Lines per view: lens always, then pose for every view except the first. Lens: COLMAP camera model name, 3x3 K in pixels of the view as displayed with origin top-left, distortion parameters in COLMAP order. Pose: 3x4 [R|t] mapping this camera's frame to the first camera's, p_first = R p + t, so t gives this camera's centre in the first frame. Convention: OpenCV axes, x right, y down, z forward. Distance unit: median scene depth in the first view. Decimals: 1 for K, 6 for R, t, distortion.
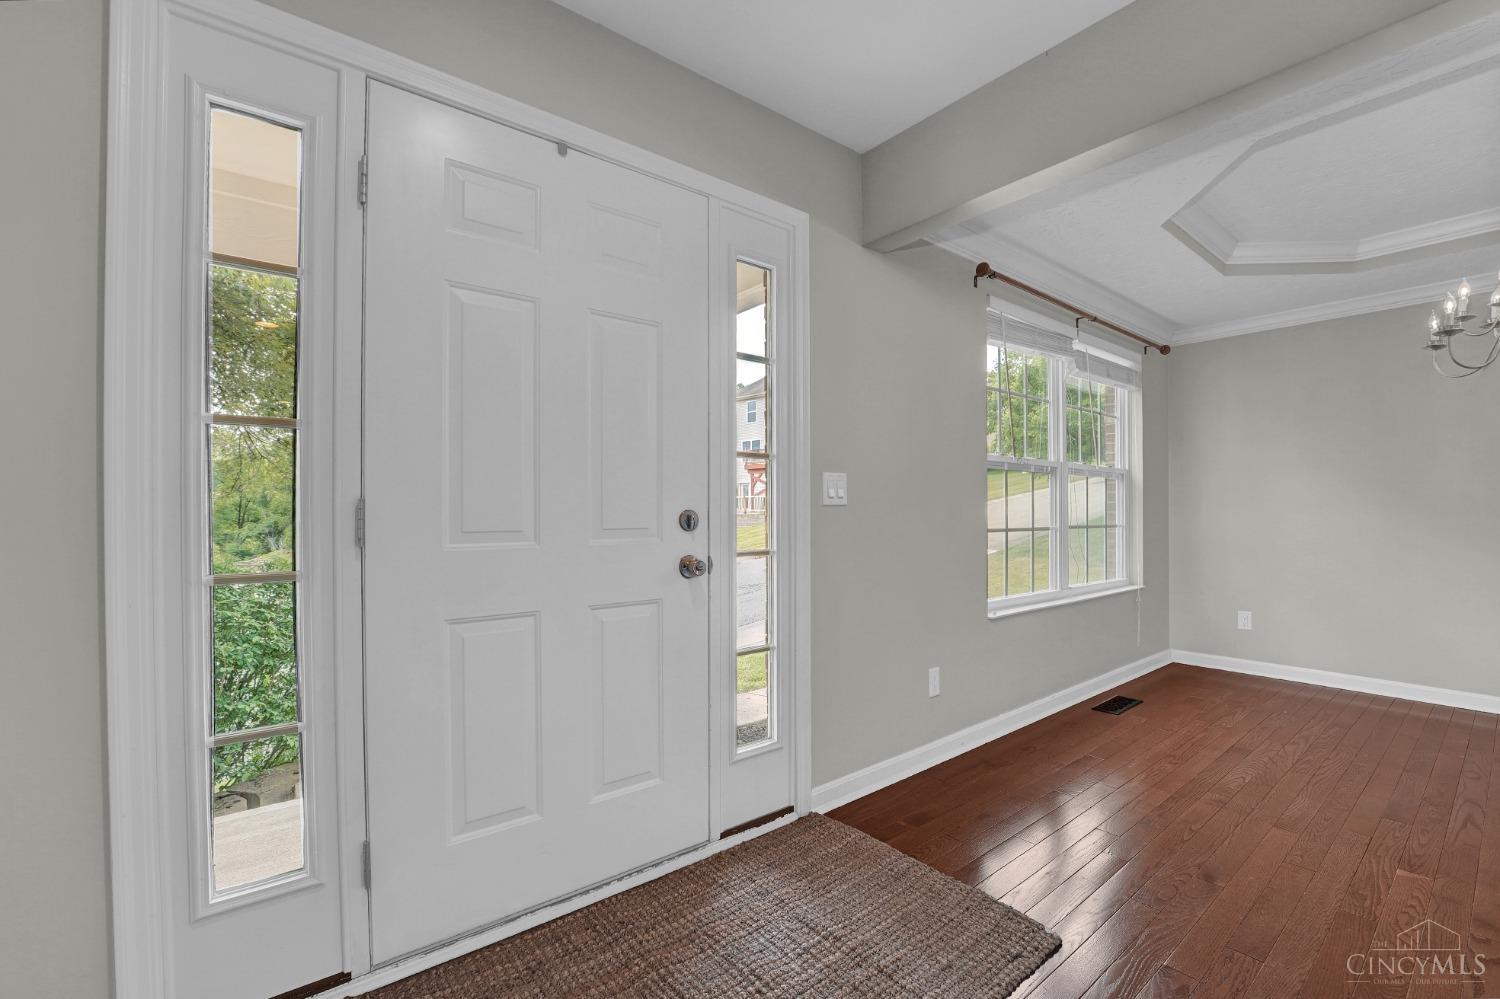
lens RADIAL K [[641.2, 0, 755.5], [0, 641.2, 512.4], [0, 0, 1]] dist [-0.000805, -0.000256]
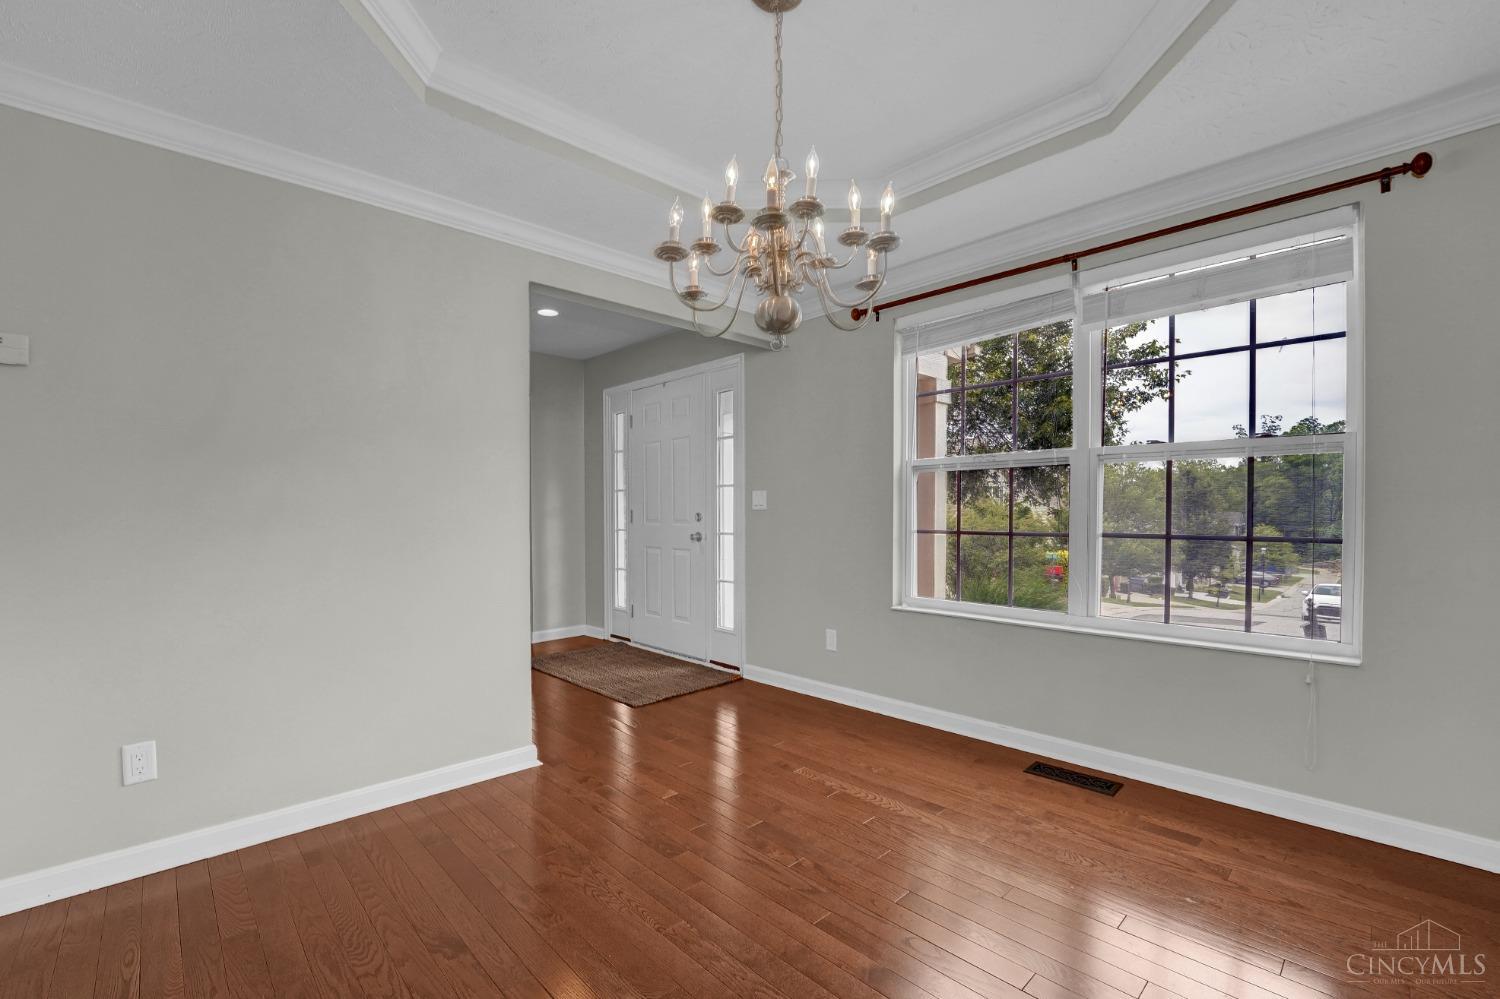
lens RADIAL K [[641.2, 0, 755.5], [0, 641.2, 512.4], [0, 0, 1]] dist [-0.000805, -0.000256]
pose [[0.083059, 0.006835, -0.996521, 1.964949], [0.005229, 0.999960, 0.007294, -0.017479], [0.996531, -0.005817, 0.083020, 0.897229]]
